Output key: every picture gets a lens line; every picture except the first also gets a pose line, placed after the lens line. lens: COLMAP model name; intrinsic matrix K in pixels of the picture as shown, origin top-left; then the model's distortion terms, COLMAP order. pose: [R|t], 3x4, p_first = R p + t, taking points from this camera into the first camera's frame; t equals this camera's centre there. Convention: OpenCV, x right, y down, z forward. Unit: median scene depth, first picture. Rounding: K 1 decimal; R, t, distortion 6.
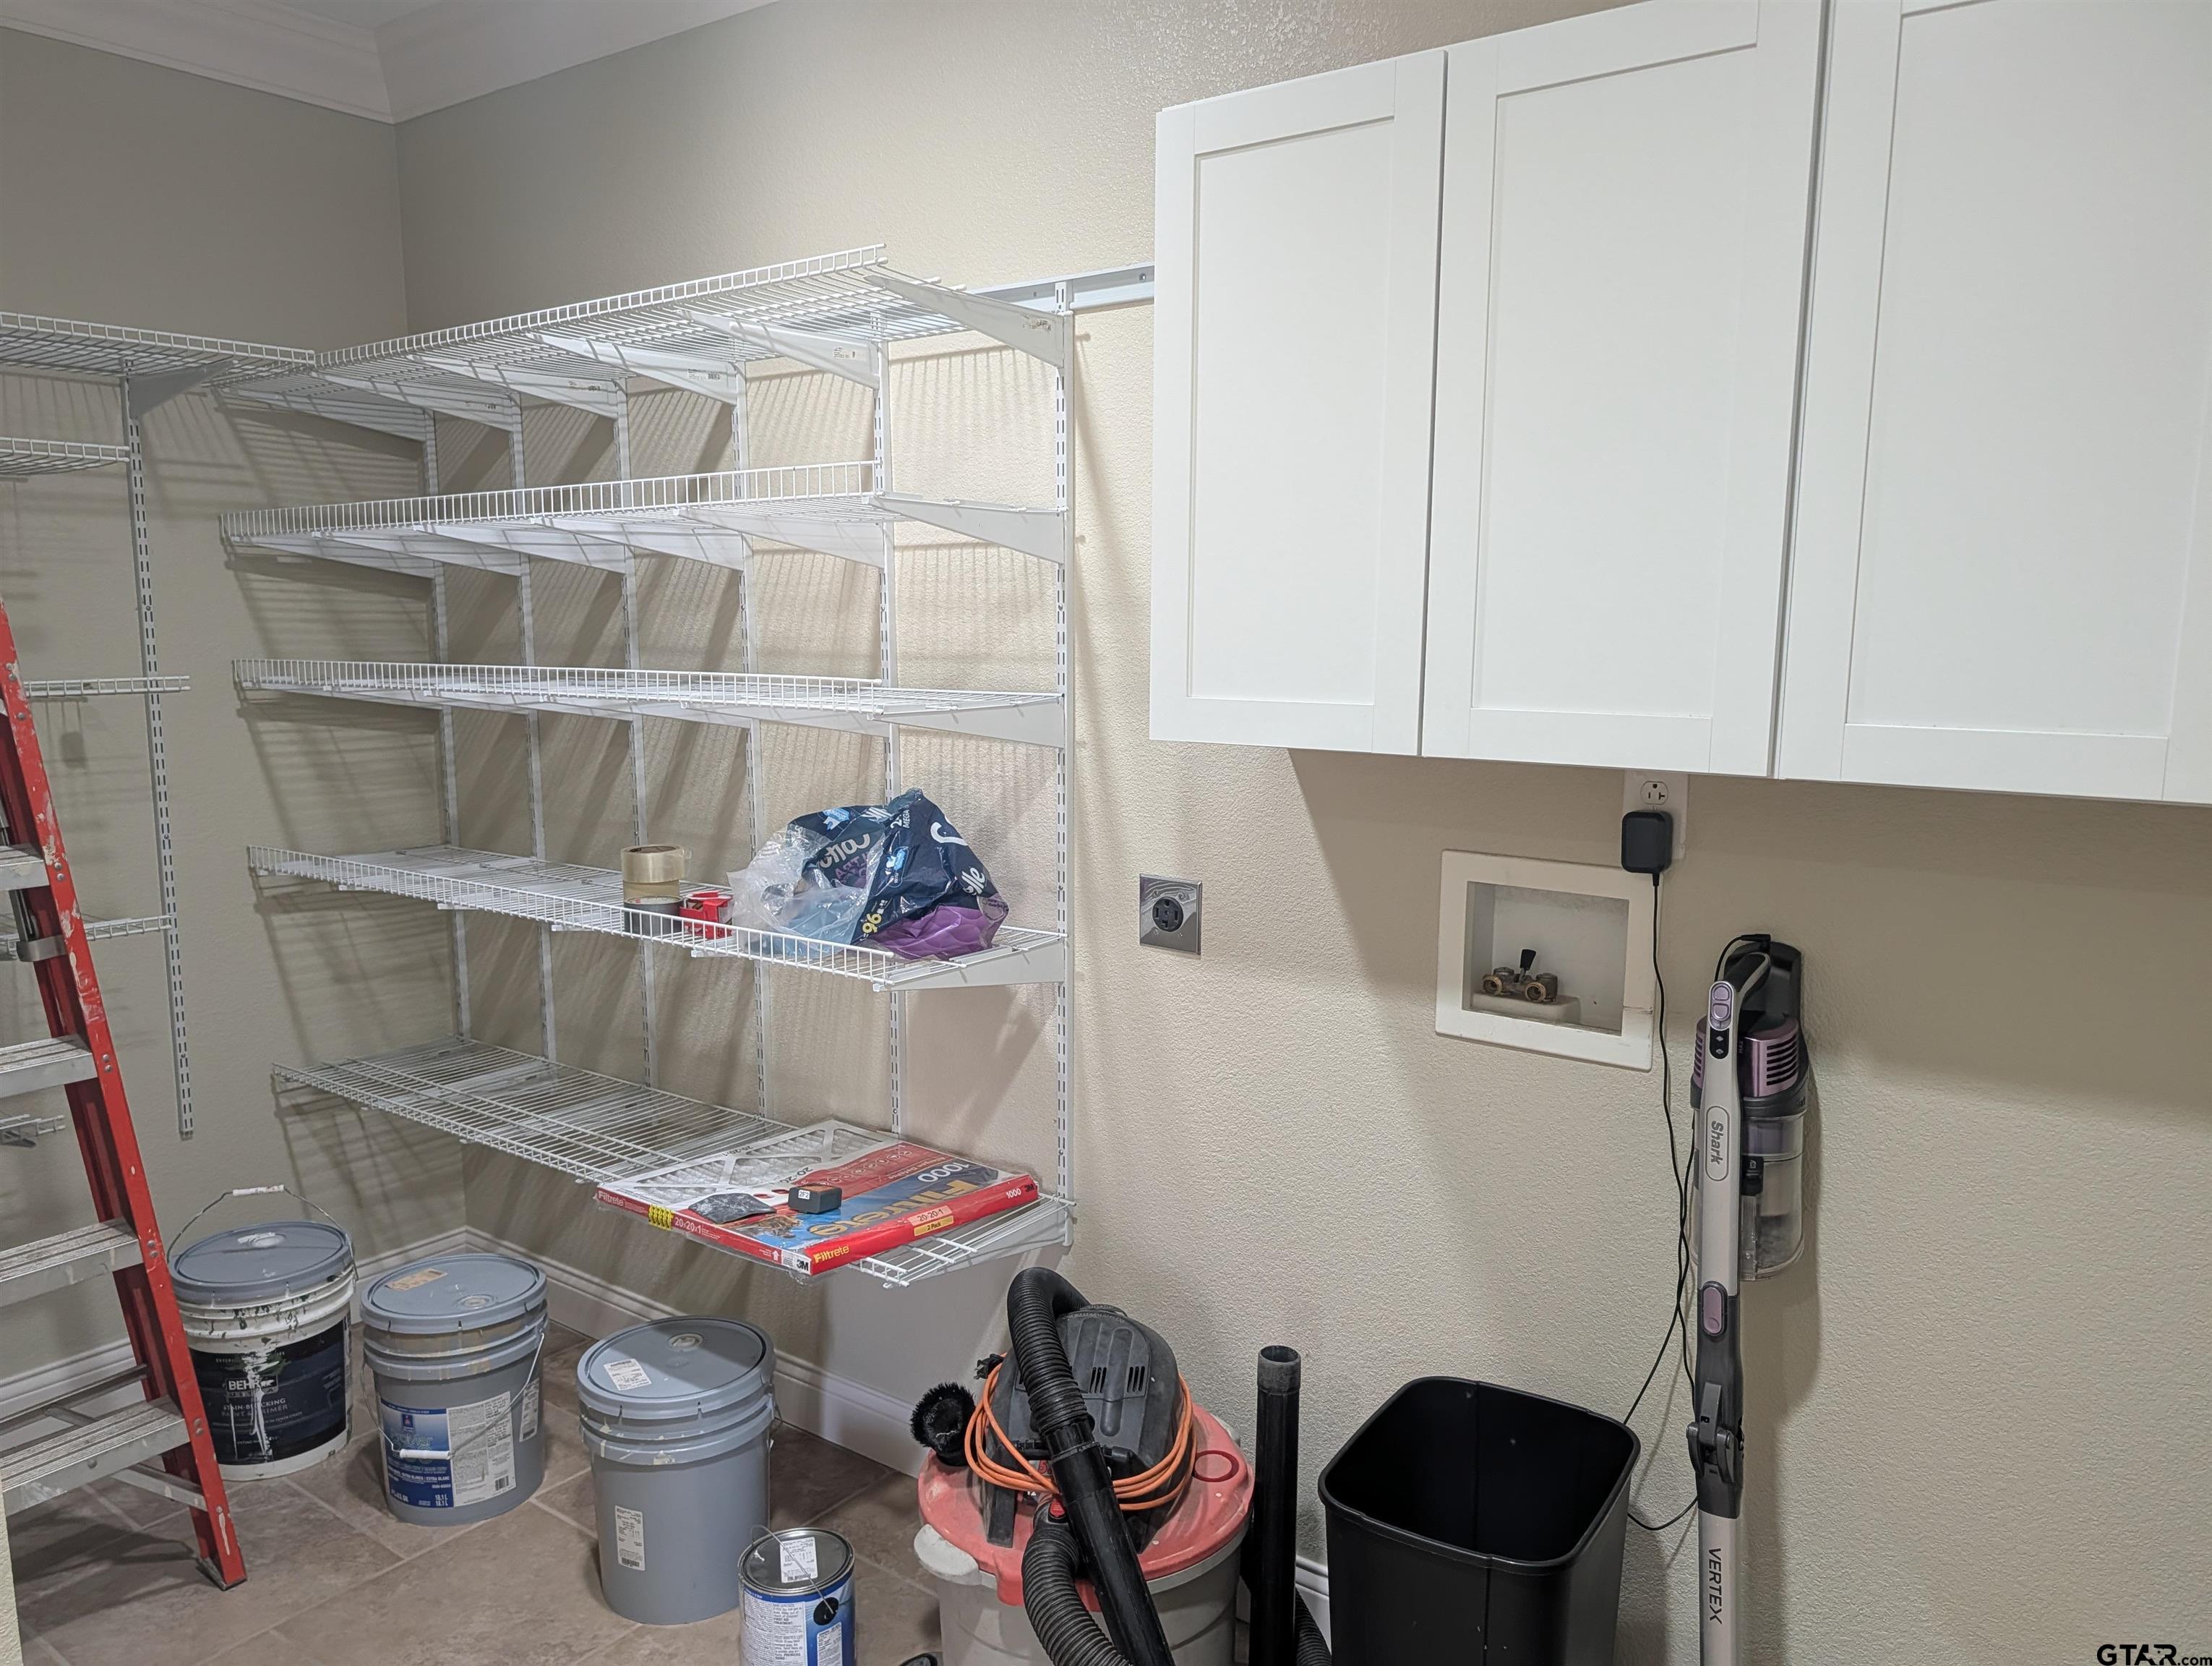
lens RADIAL K [[1549.7, 0, 1108.4], [0, 1549.7, 865.6], [0, 0, 1]] dist [0.091861, -0.143078]
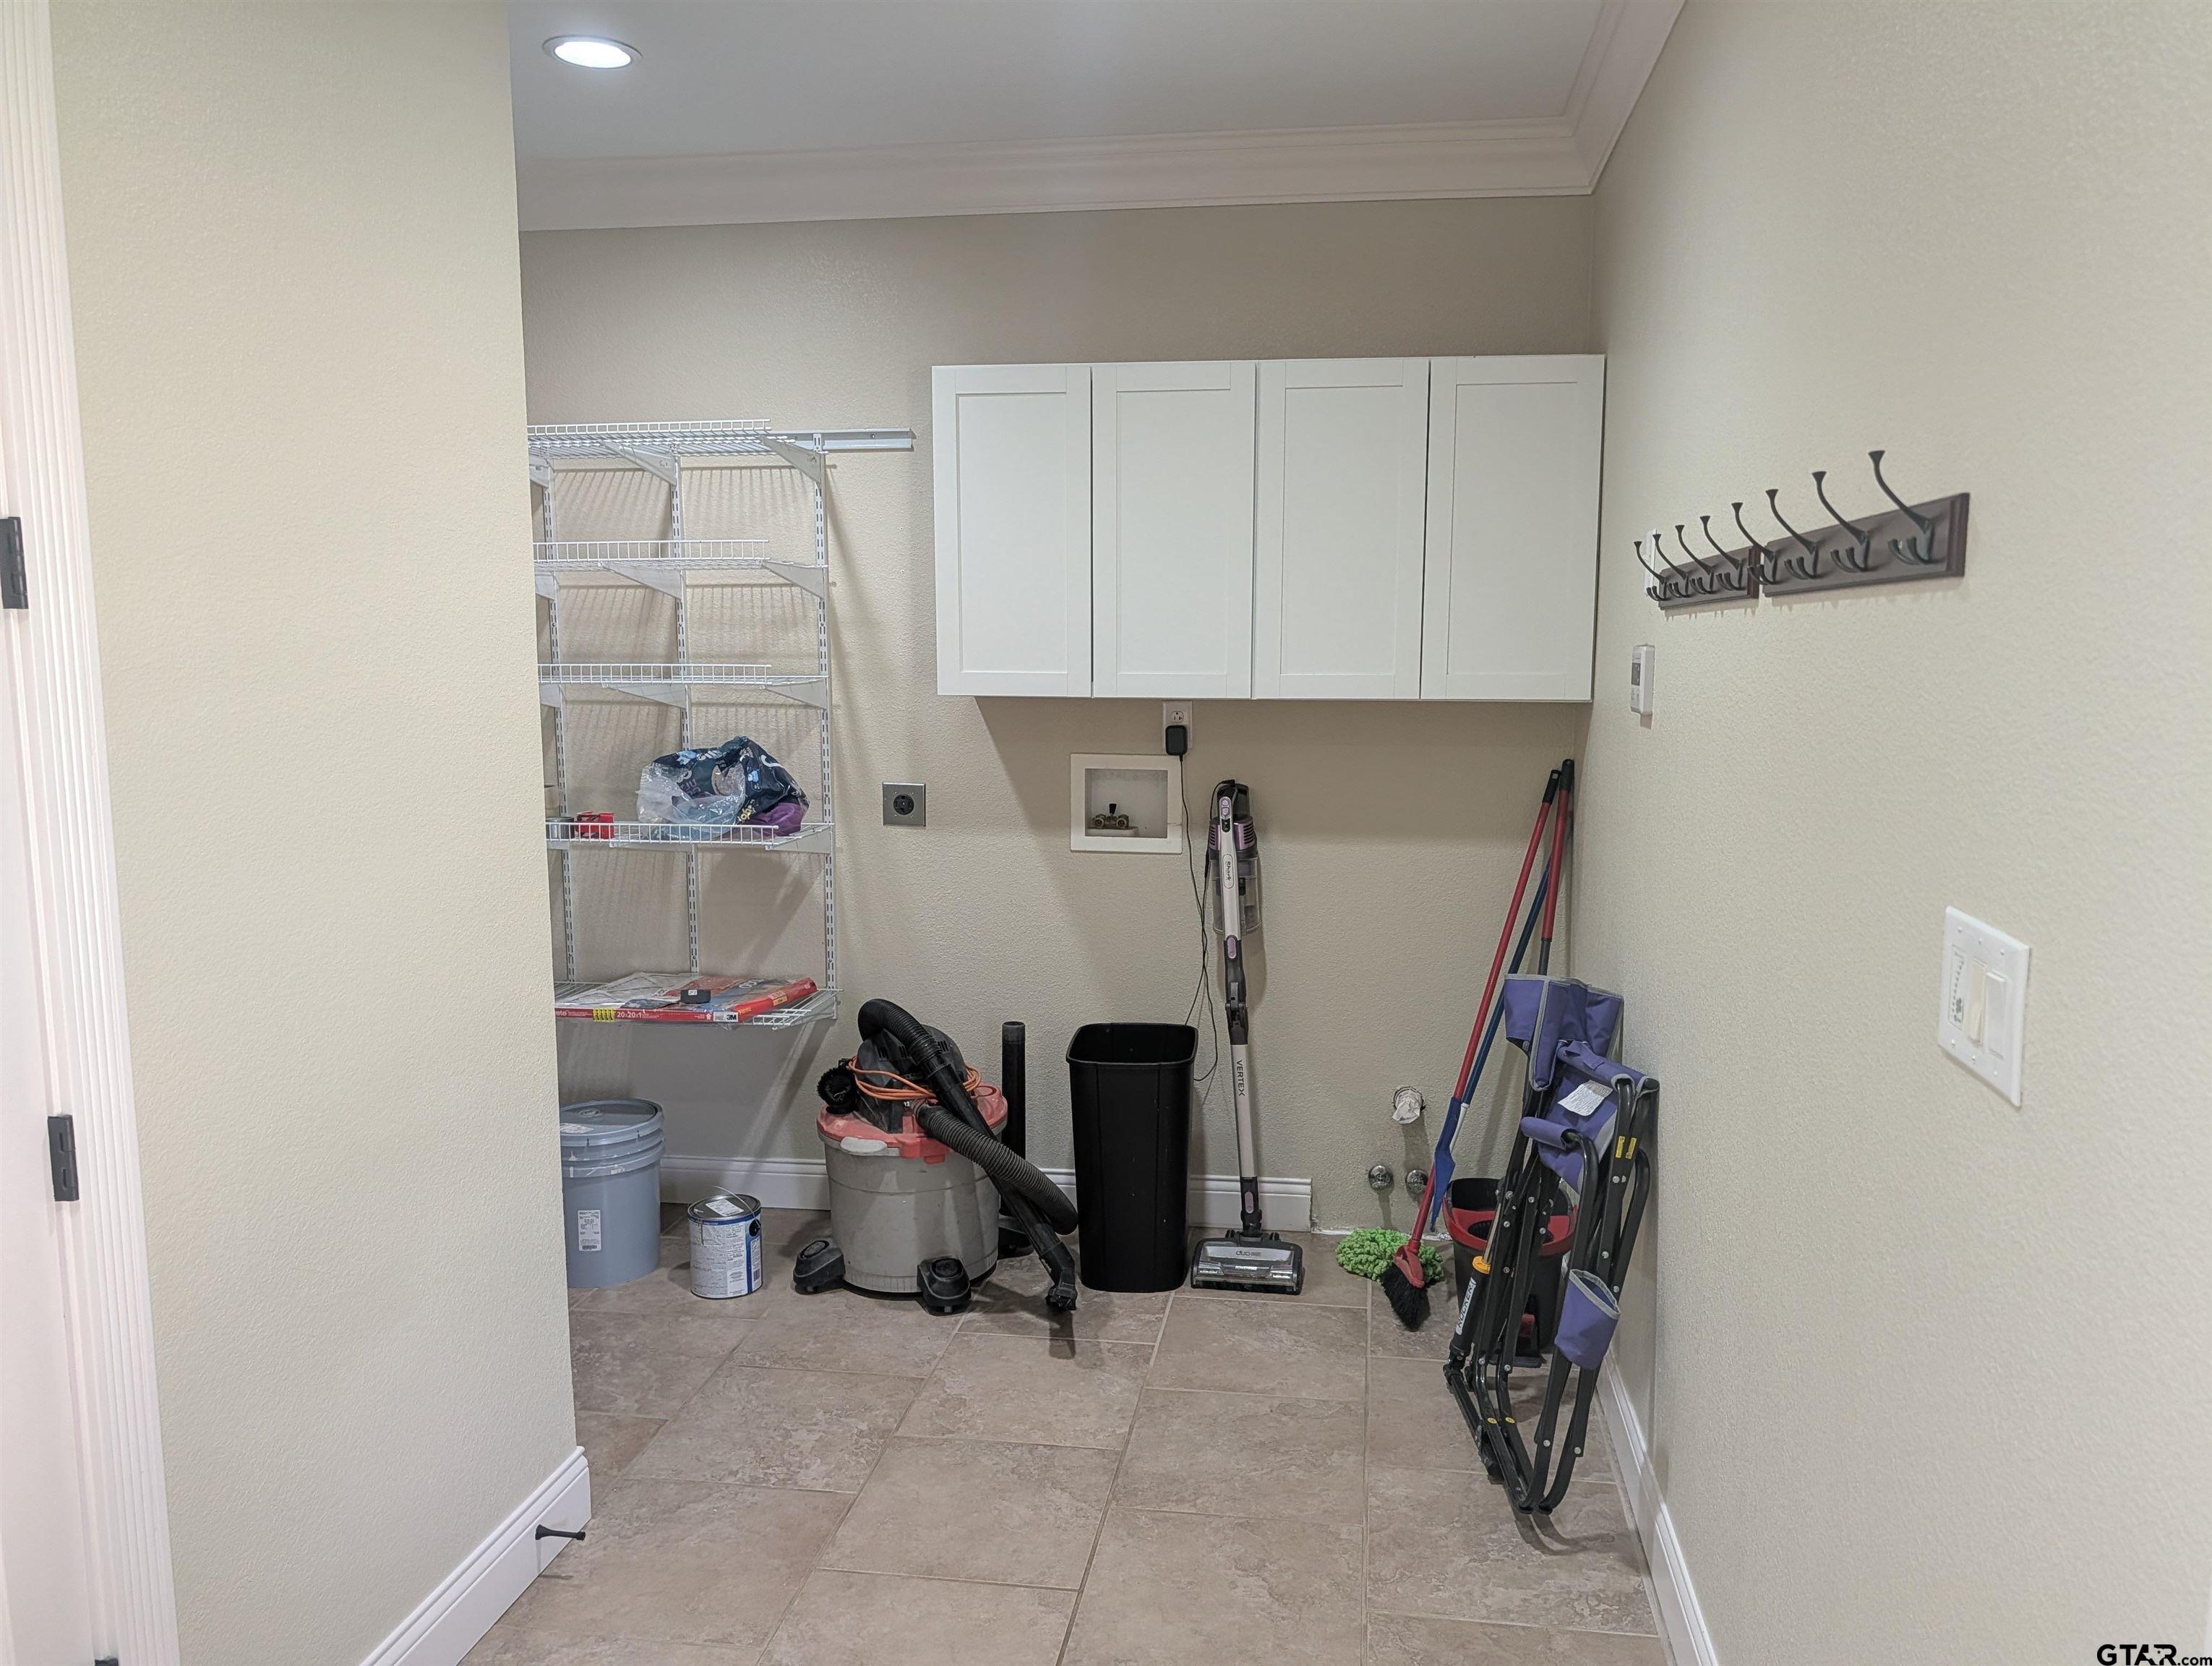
lens RADIAL K [[1587.6, 0, 1113.0], [0, 1587.6, 860.5], [0, 0, 1]] dist [-0.007232, -0.000428]
pose [[0.876961, -0.061809, 0.476571, -0.592063], [0.074133, 0.997223, -0.007079, 0.122110], [-0.474810, 0.041538, 0.879108, -0.636335]]
